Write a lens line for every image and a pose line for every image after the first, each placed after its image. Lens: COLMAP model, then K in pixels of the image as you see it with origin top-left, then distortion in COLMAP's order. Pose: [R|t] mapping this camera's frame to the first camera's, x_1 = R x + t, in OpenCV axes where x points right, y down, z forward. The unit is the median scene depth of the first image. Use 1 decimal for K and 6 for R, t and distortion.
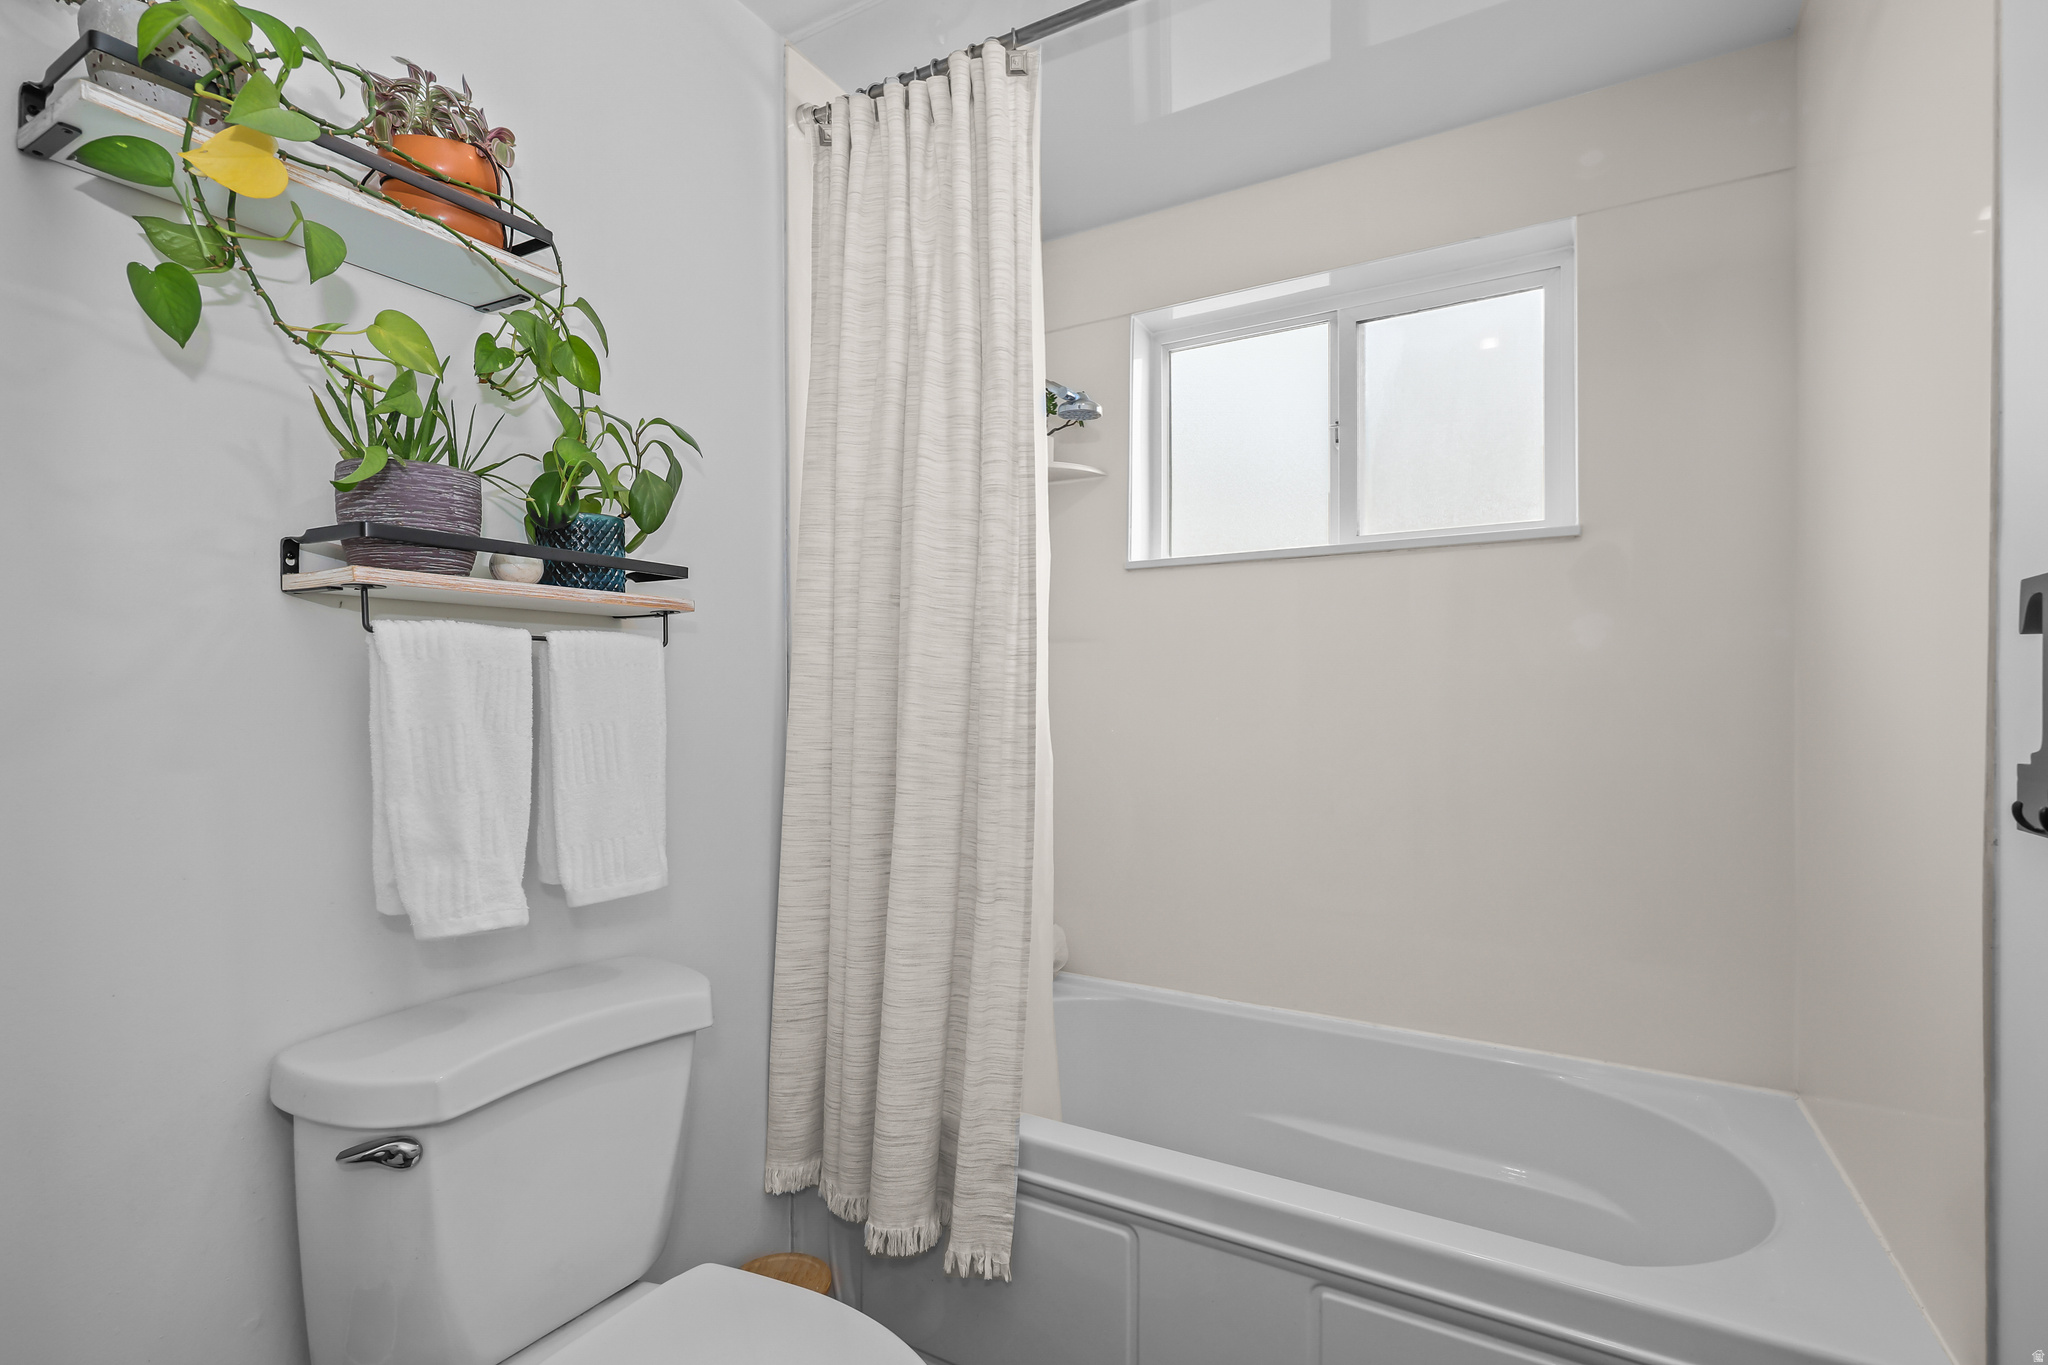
lens RADIAL K [[942.5, 0, 1016.9], [0, 942.5, 694.8], [0, 0, 1]] dist [-0.008360, 0.000227]
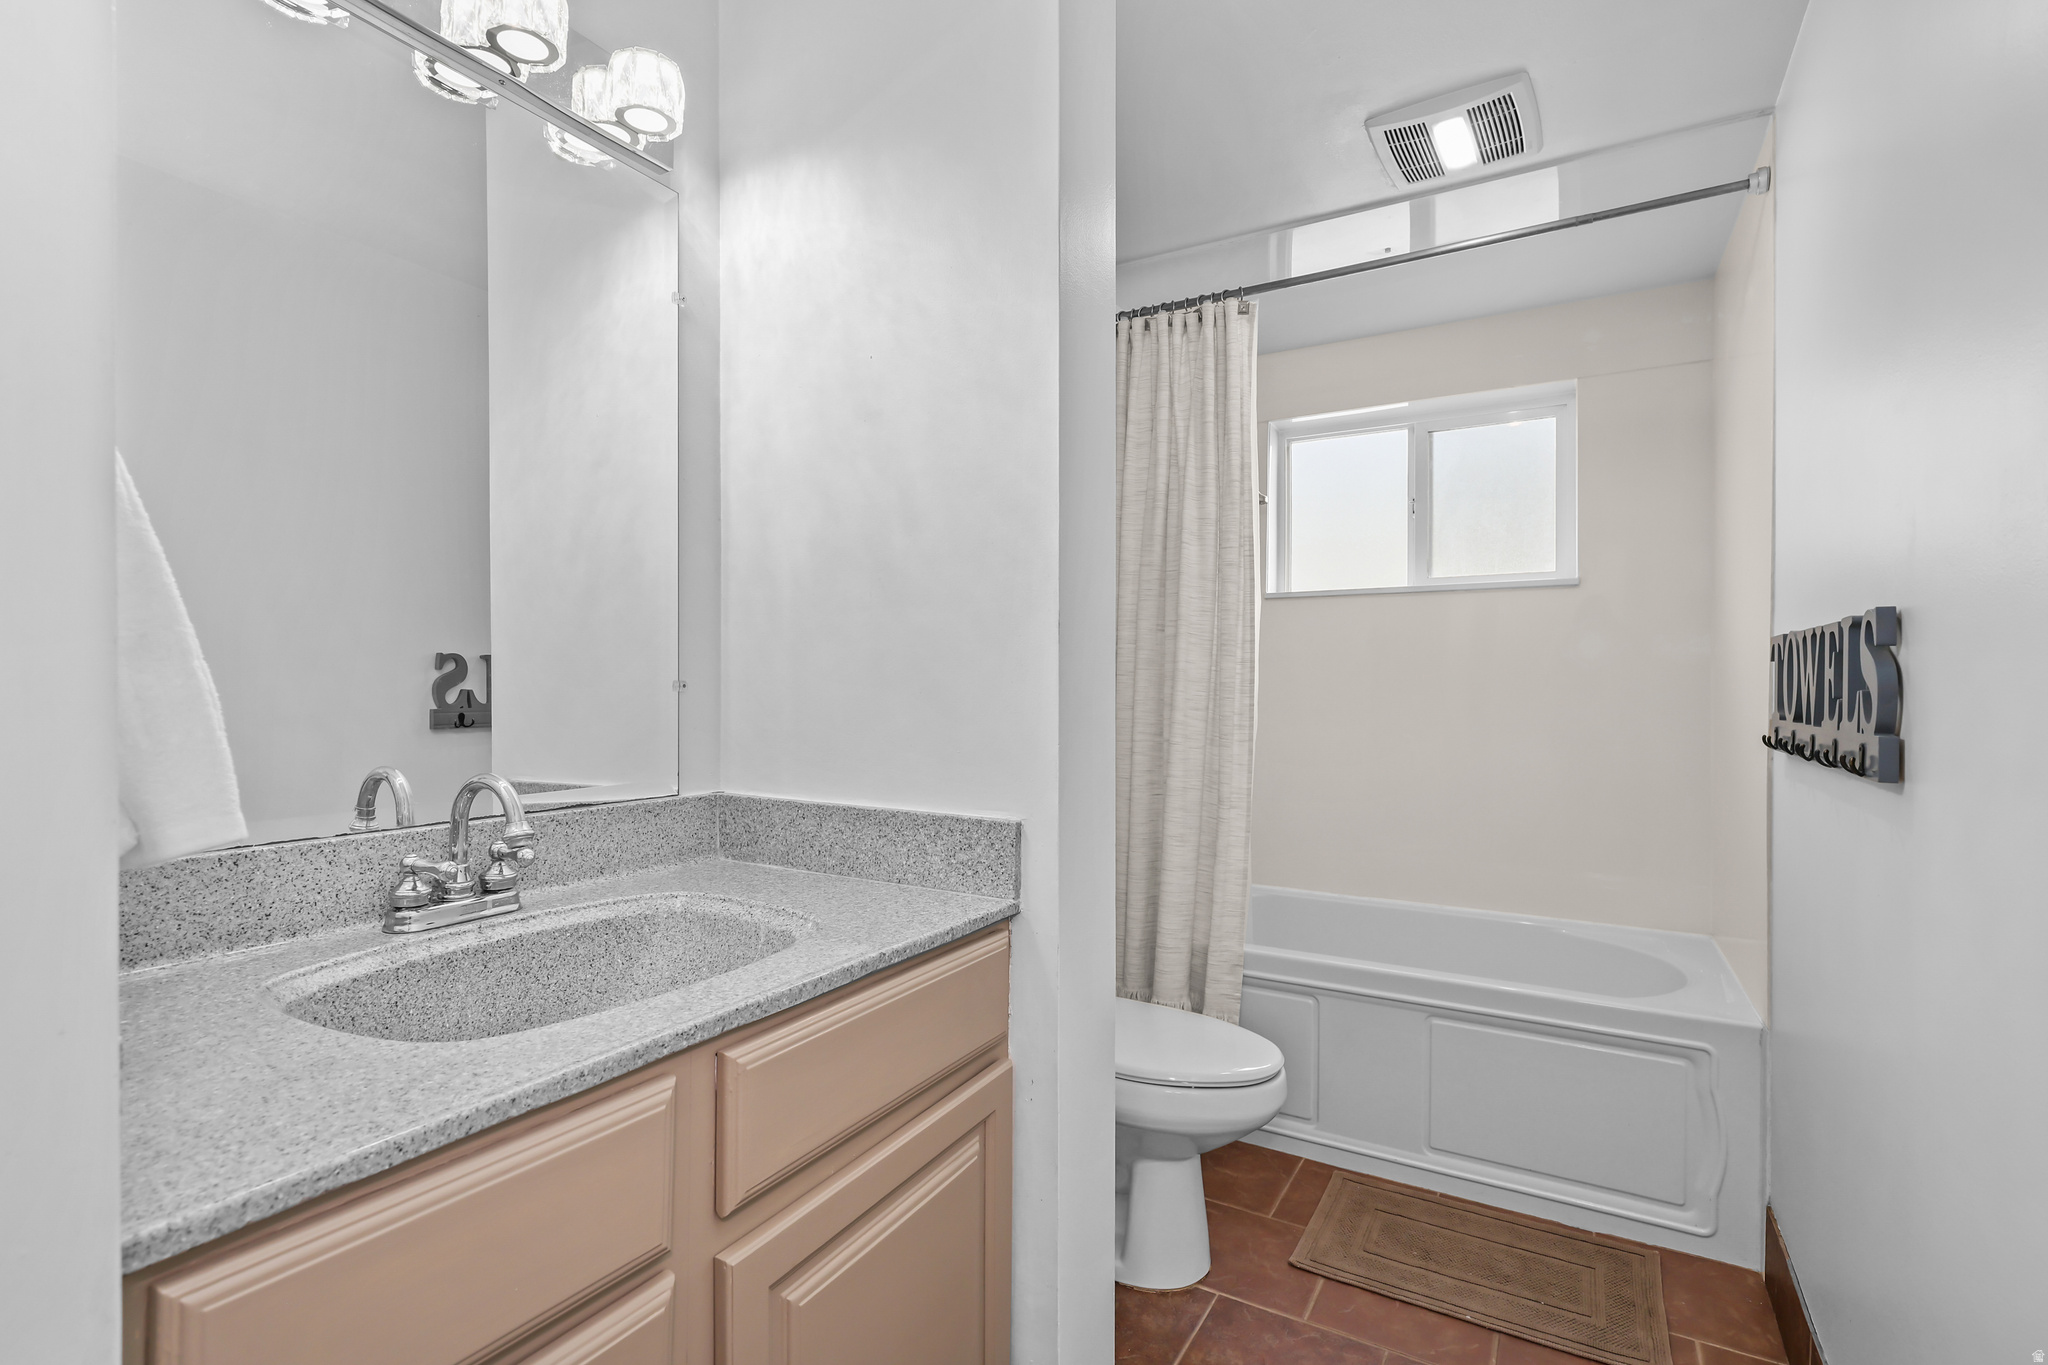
lens RADIAL K [[957.3, 0, 1024.0], [0, 957.3, 682.5], [0, 0, 1]] dist [0.000256, -0.000192]
pose [[0.999946, 0.005410, 0.008891, -0.396762], [-0.005394, 0.999984, -0.001763, -0.000906], [-0.008900, 0.001715, 0.999959, -0.689467]]
